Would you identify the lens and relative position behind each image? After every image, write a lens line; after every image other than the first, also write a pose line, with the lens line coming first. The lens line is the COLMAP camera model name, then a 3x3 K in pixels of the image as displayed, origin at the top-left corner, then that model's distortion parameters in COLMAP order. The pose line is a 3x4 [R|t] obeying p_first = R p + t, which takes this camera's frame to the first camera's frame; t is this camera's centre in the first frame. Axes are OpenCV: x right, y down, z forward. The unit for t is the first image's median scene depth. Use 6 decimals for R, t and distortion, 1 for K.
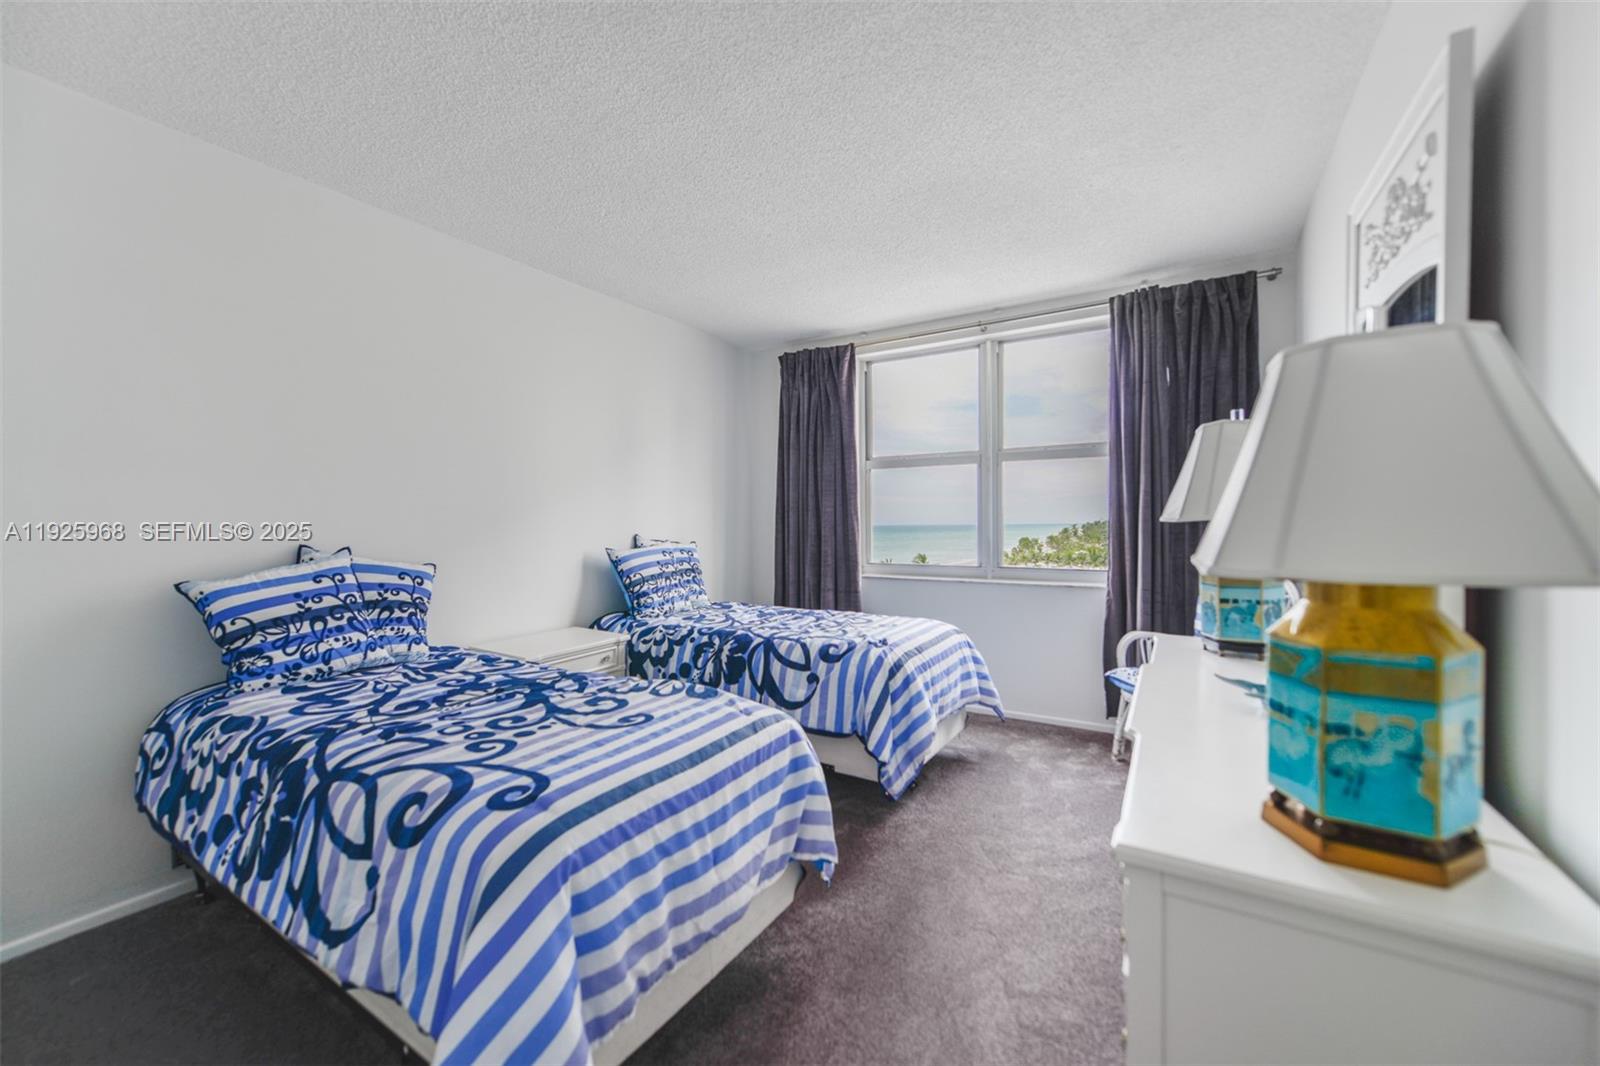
lens RADIAL K [[648.4, 0, 840.7], [0, 648.4, 530.7], [0, 0, 1]] dist [0.010750, 0.000002]
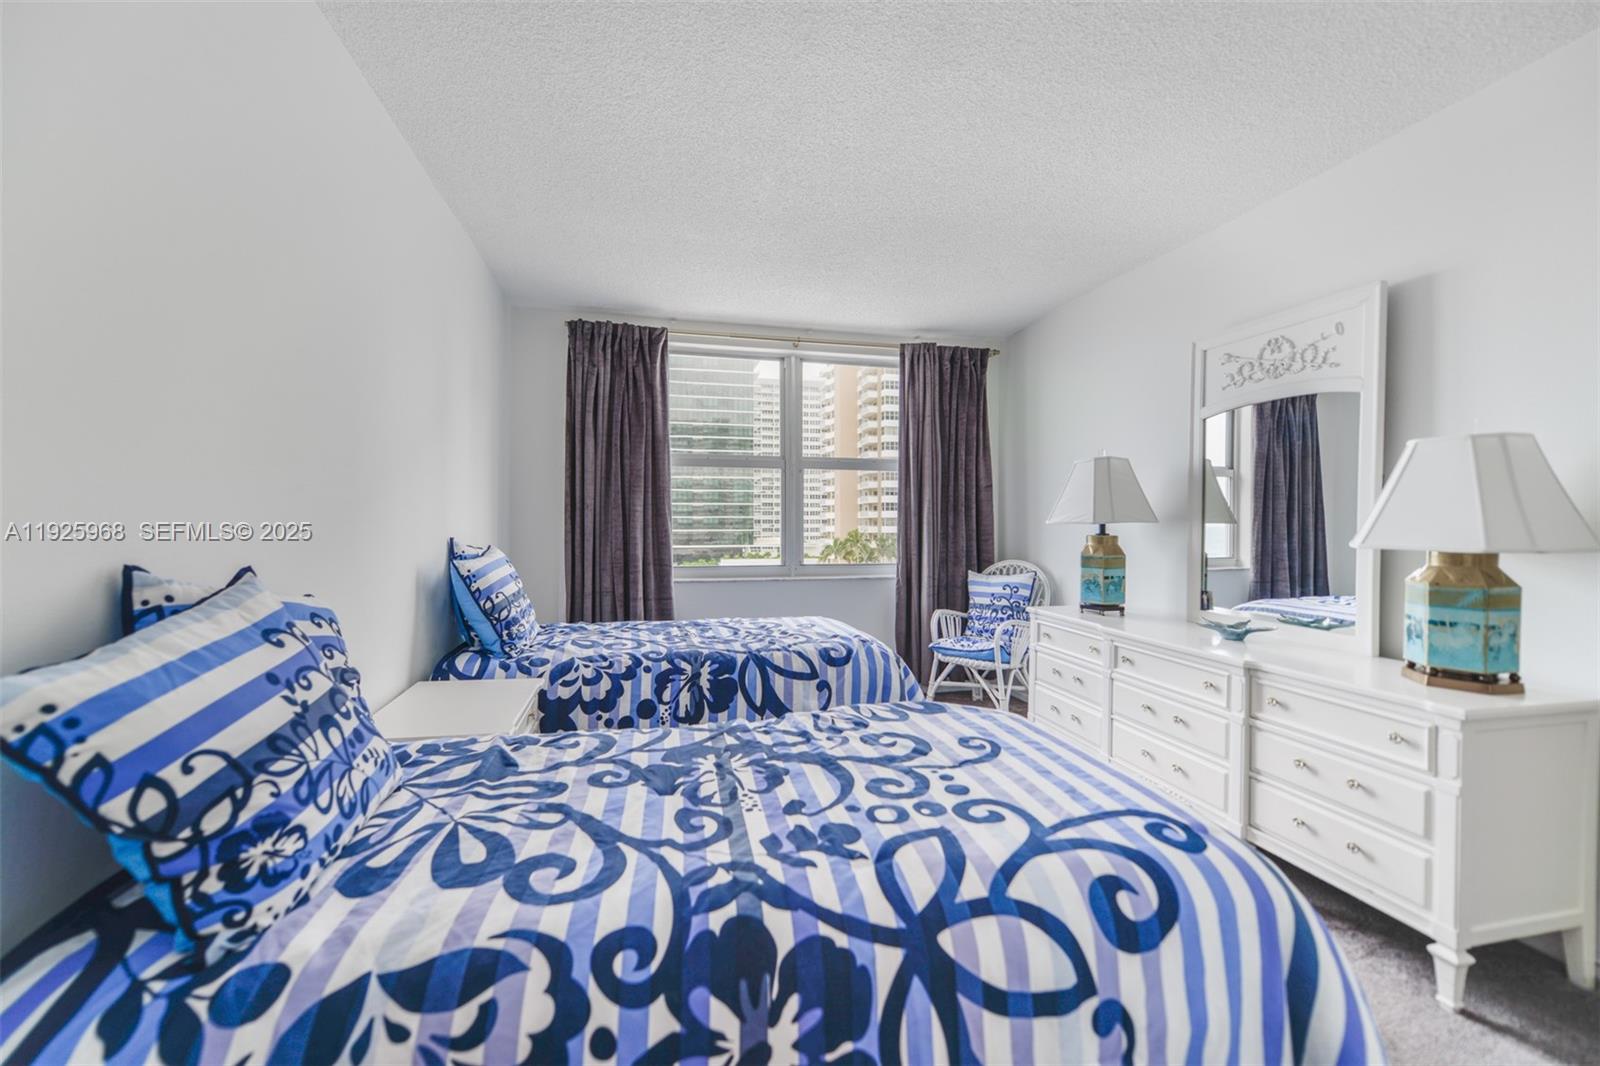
lens RADIAL K [[616.7, 0, 813.7], [0, 616.7, 529.6], [0, 0, 1]] dist [0.008786, -0.000033]
pose [[0.719547, 0.000614, 0.694443, -0.642824], [0.003509, 0.999984, -0.004520, 0.001550], [-0.694435, 0.005689, 0.719533, 0.333808]]
